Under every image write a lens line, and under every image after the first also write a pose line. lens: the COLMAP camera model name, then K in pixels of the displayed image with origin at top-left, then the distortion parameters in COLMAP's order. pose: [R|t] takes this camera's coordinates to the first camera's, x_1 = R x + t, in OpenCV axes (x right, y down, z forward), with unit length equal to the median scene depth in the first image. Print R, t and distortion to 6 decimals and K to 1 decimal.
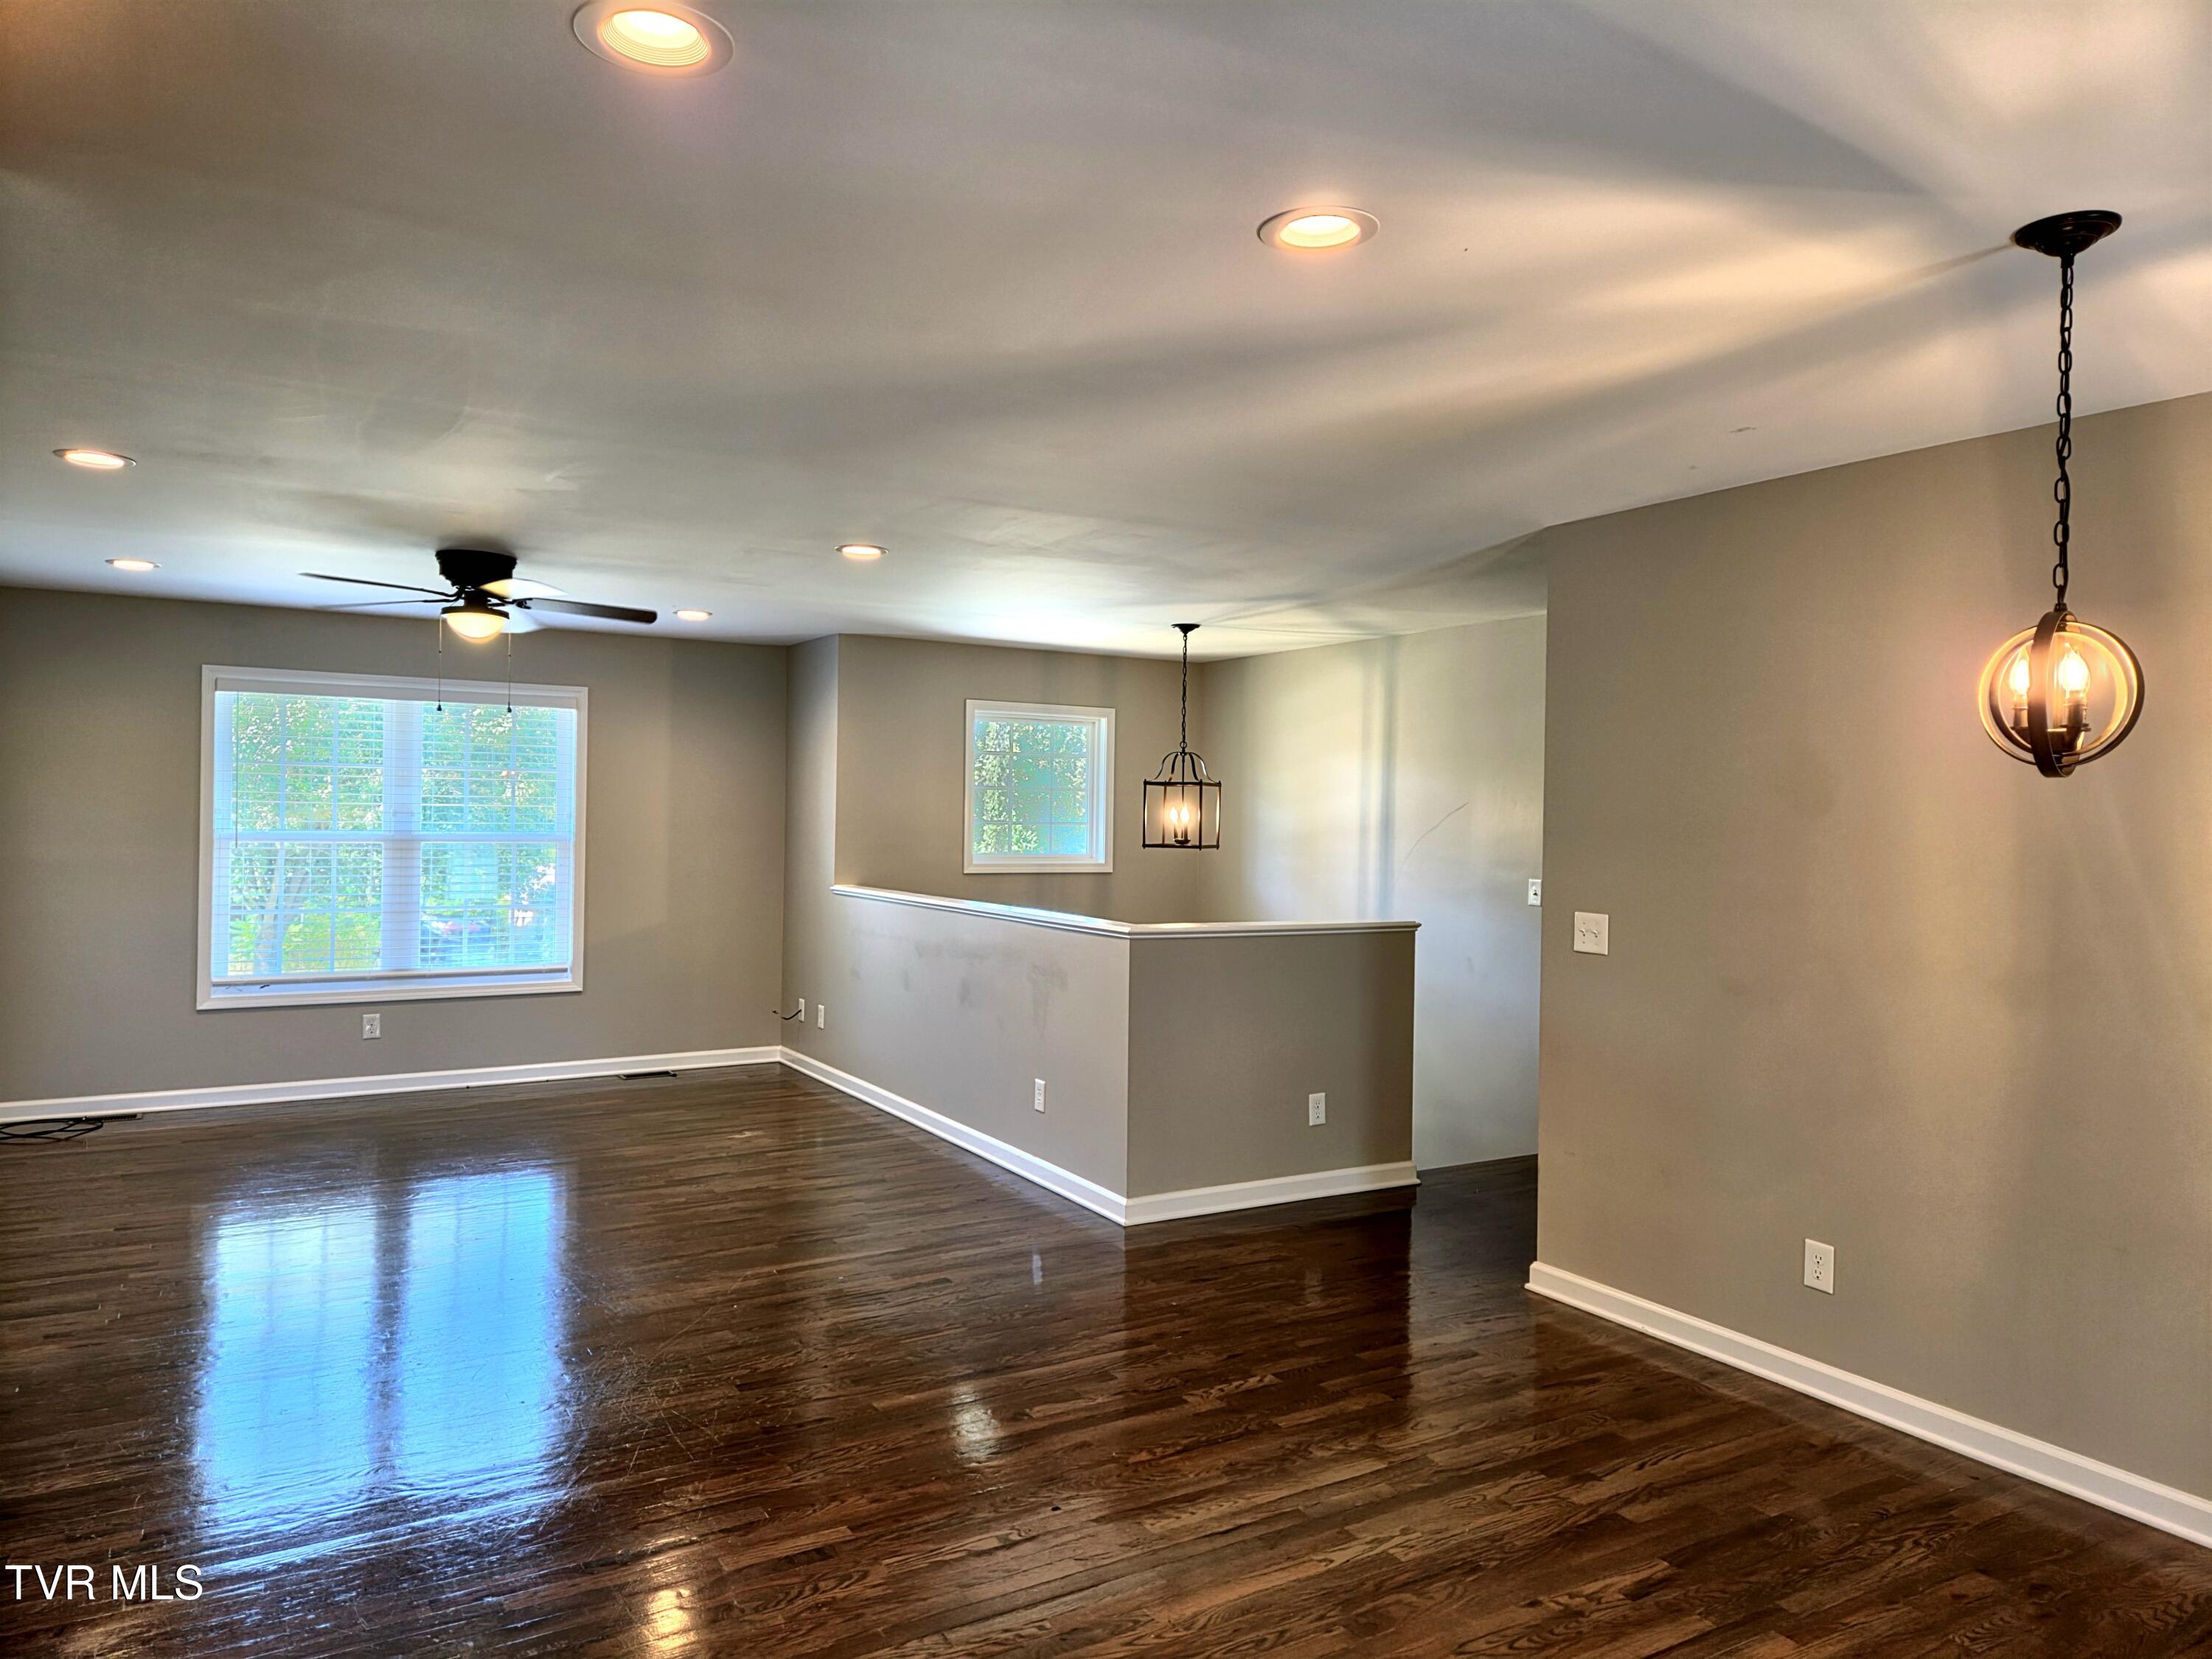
lens RADIAL K [[1471.2, 0, 1106.0], [0, 1471.2, 829.5], [0, 0, 1]] dist [0.025595, 0.000764]
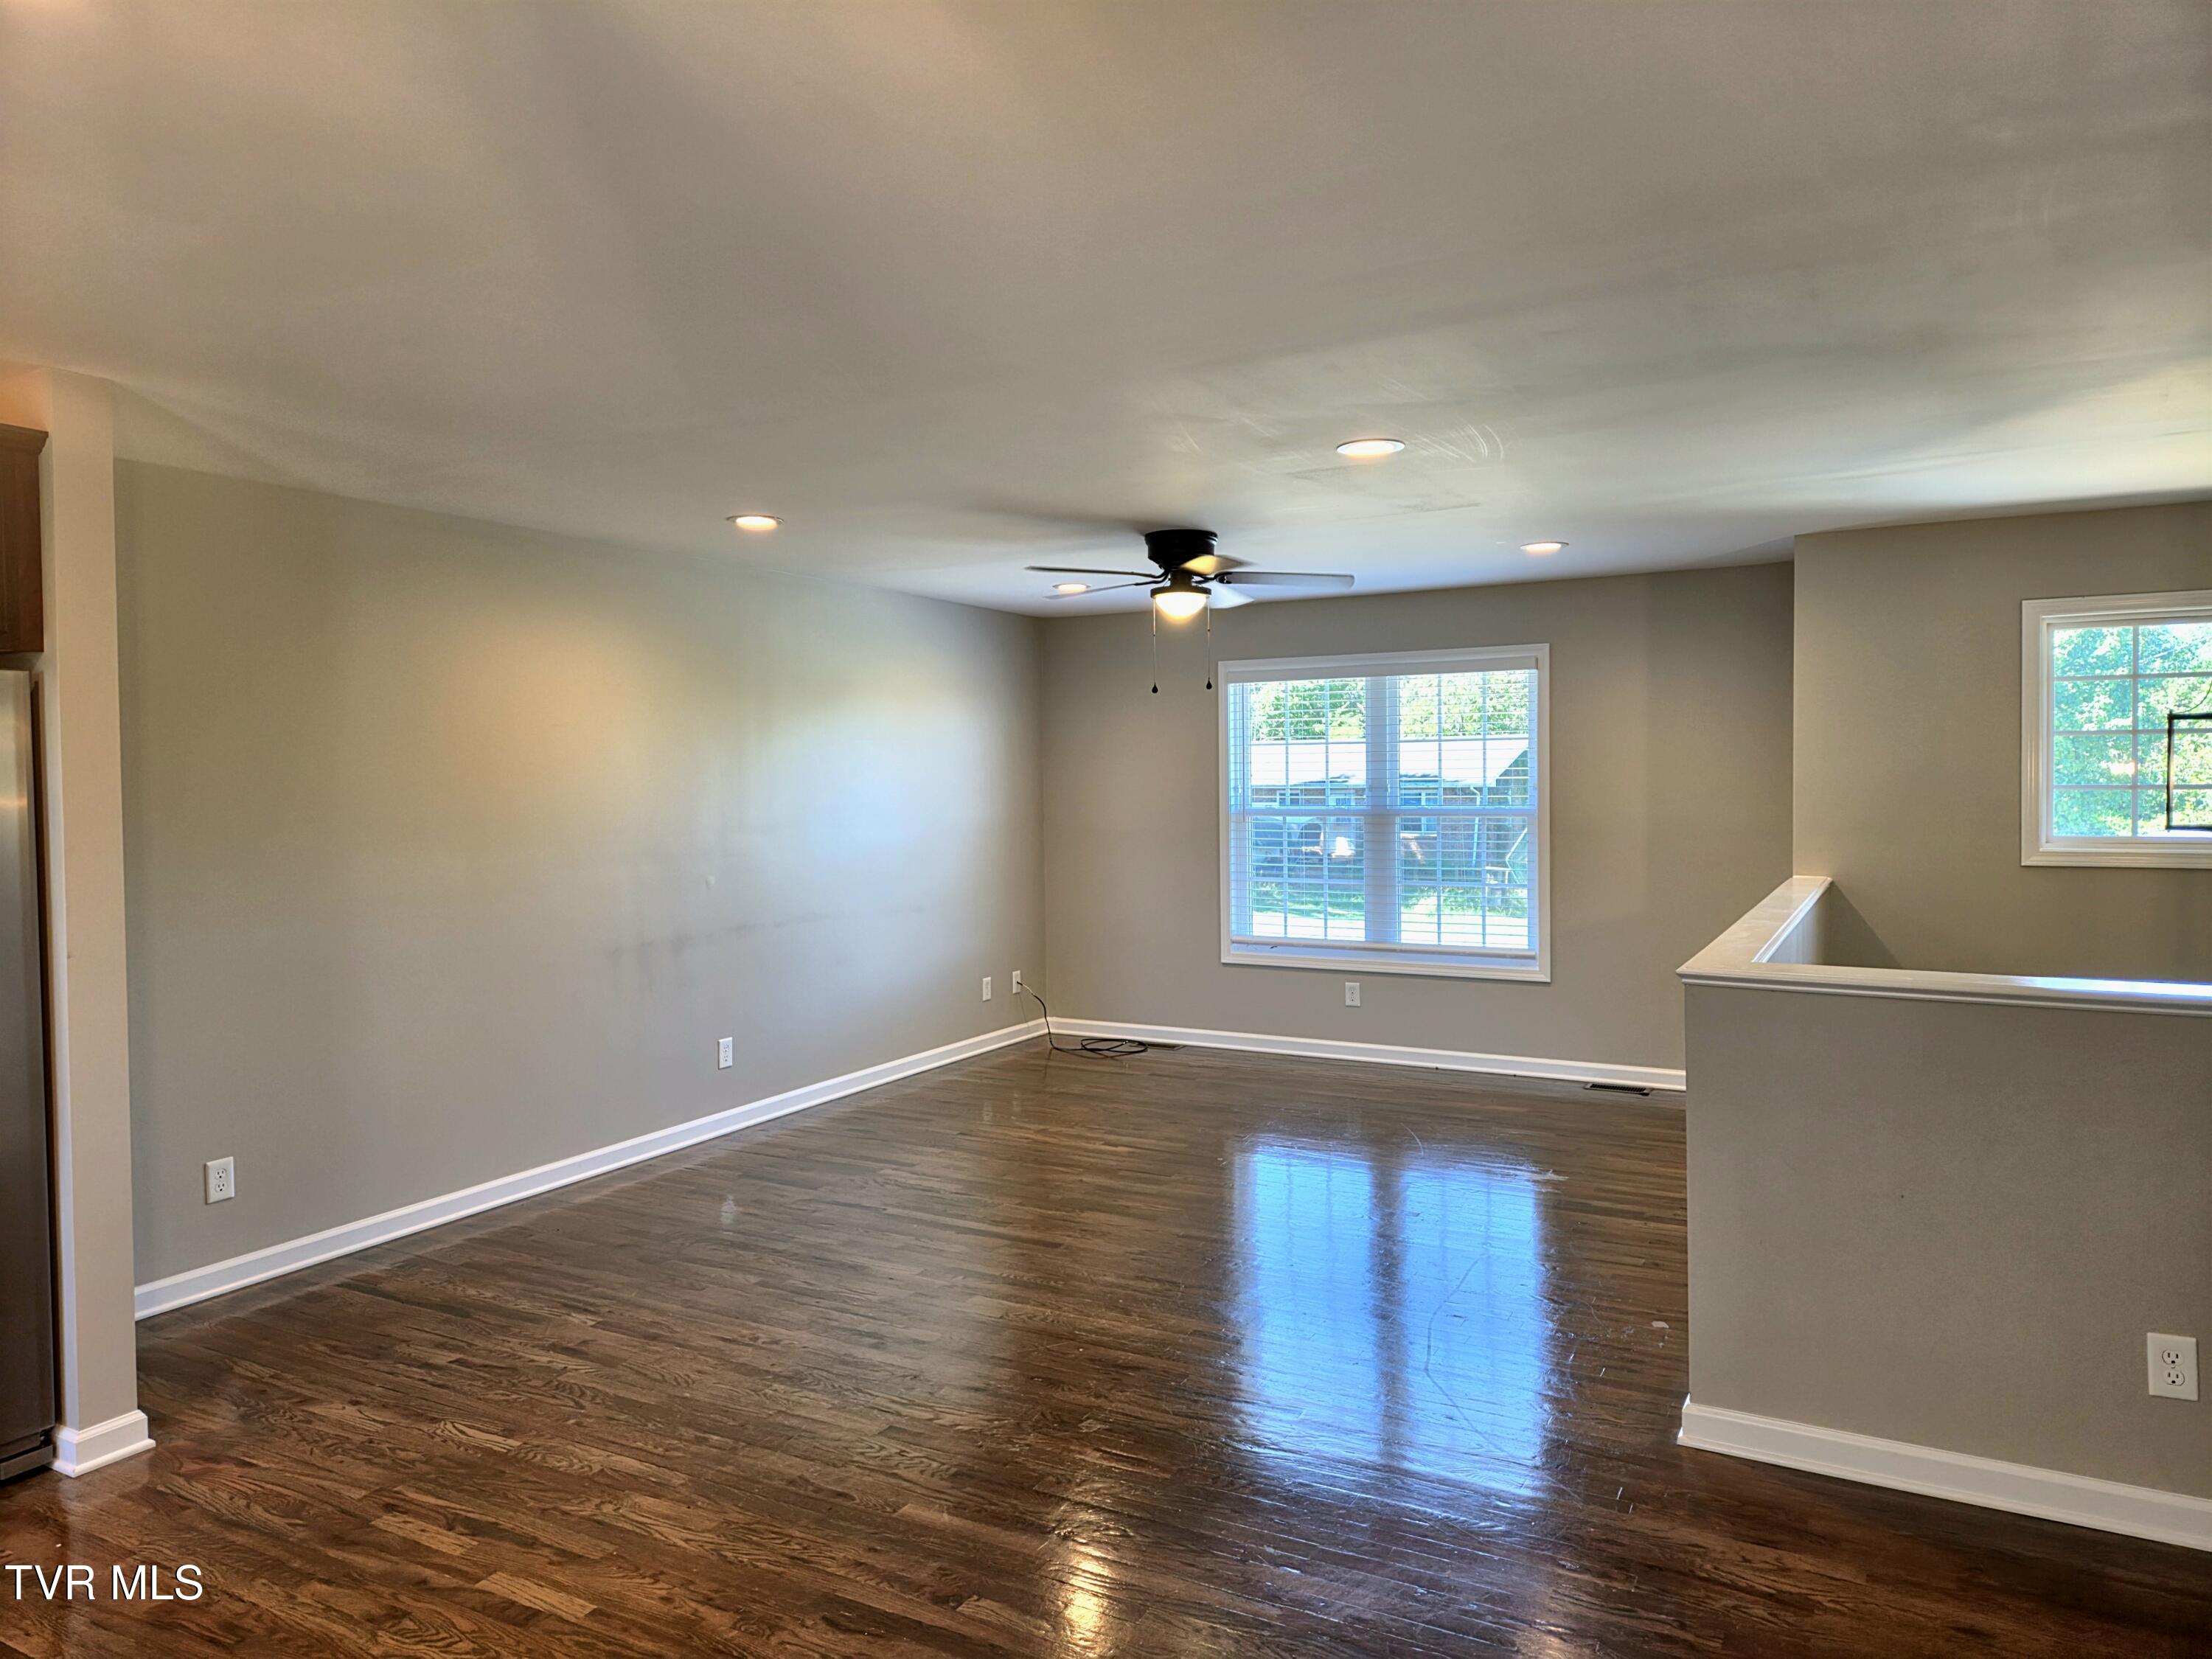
lens RADIAL K [[1470.2, 0, 1106.0], [0, 1470.2, 829.5], [0, 0, 1]] dist [0.121222, -0.115049]
pose [[0.499202, 0.010104, -0.866427, 0.339354], [0.012552, 0.999743, 0.018890, -0.004758], [0.866395, -0.020305, 0.498947, 0.365143]]
